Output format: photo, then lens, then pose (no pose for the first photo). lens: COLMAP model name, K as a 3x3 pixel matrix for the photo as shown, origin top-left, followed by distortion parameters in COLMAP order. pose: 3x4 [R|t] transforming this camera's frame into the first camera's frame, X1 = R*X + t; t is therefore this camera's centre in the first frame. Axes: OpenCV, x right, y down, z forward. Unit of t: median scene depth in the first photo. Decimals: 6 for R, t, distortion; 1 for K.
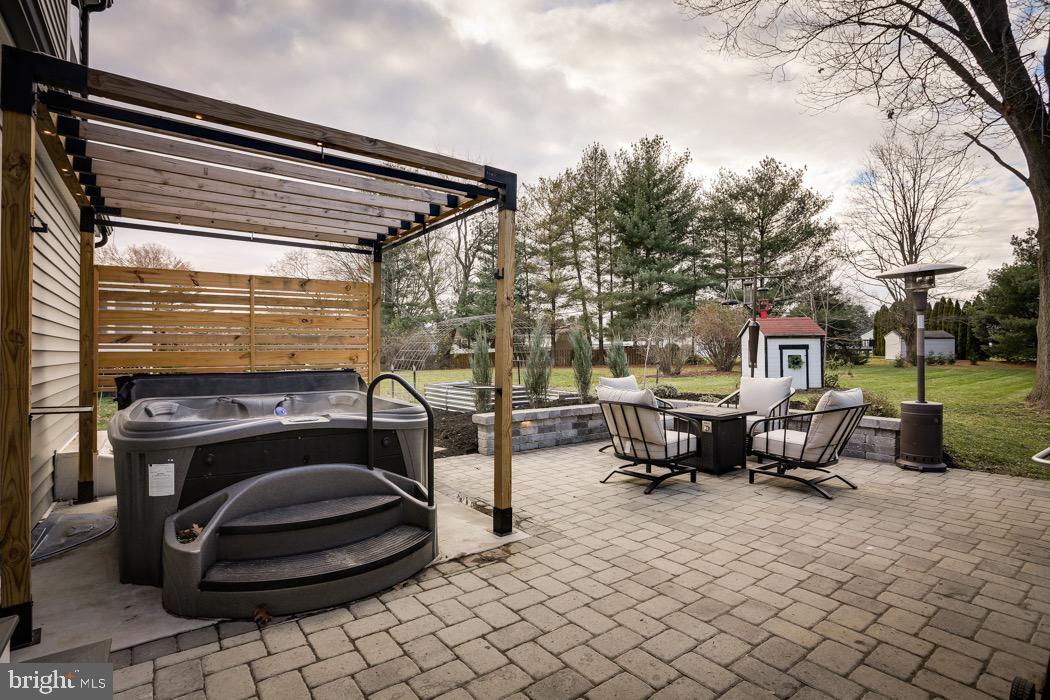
lens RADIAL K [[509.2, 0, 520.0], [0, 509.2, 342.5], [0, 0, 1]] dist [-0.059128, 0.015418]
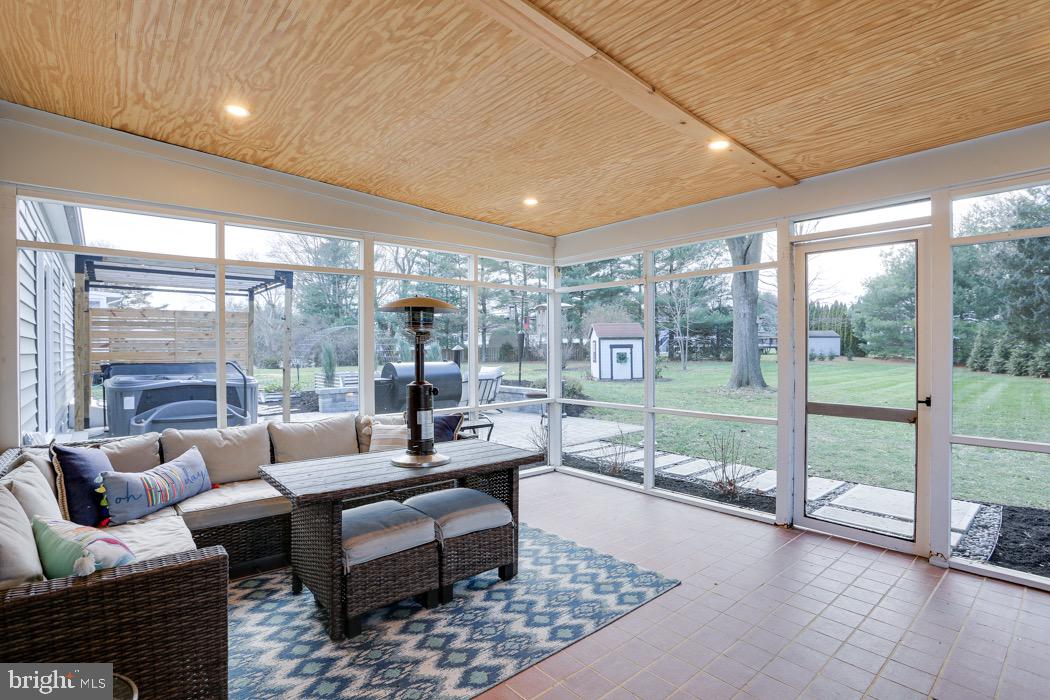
lens RADIAL K [[509.2, 0, 526.7], [0, 509.2, 350.1], [0, 0, 1]] dist [-0.059128, 0.015418]
pose [[0.997205, 0.000821, 0.074716, 0.111070], [-0.002512, 0.999743, 0.022535, -0.005887], [-0.074678, -0.022660, 0.996950, -0.165170]]
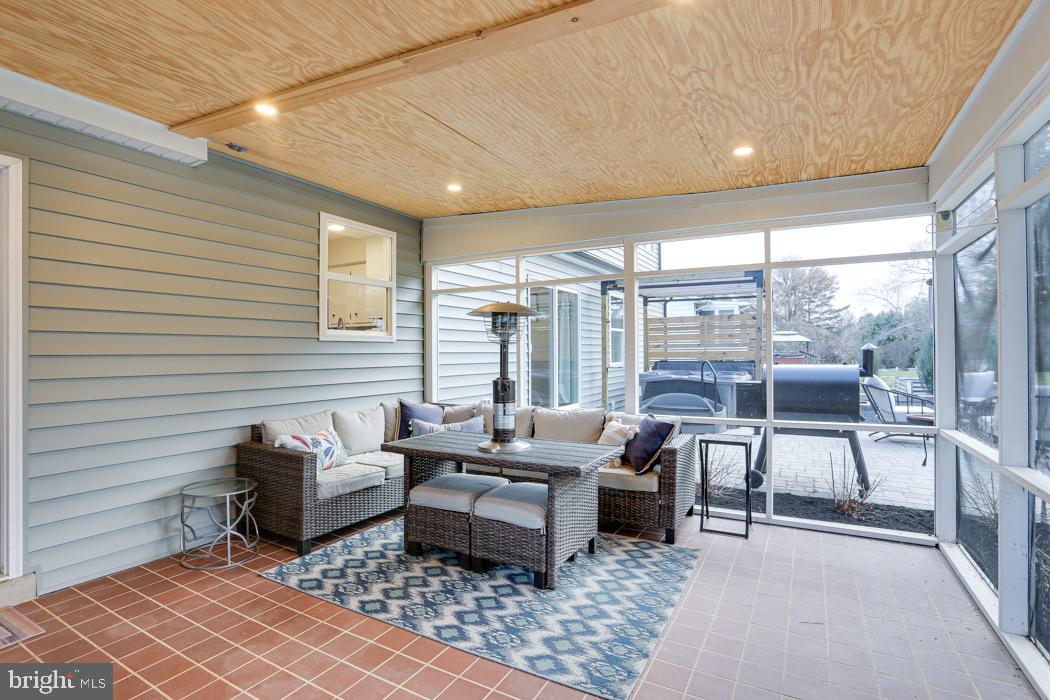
lens RADIAL K [[509.2, 0, 517.8], [0, 509.2, 353.1], [0, 0, 1]] dist [-0.059128, 0.015418]
pose [[0.402722, 0.005216, -0.915308, 0.200602], [0.021637, 0.999650, 0.015216, -0.004572], [0.915067, -0.025933, 0.402468, -0.108010]]
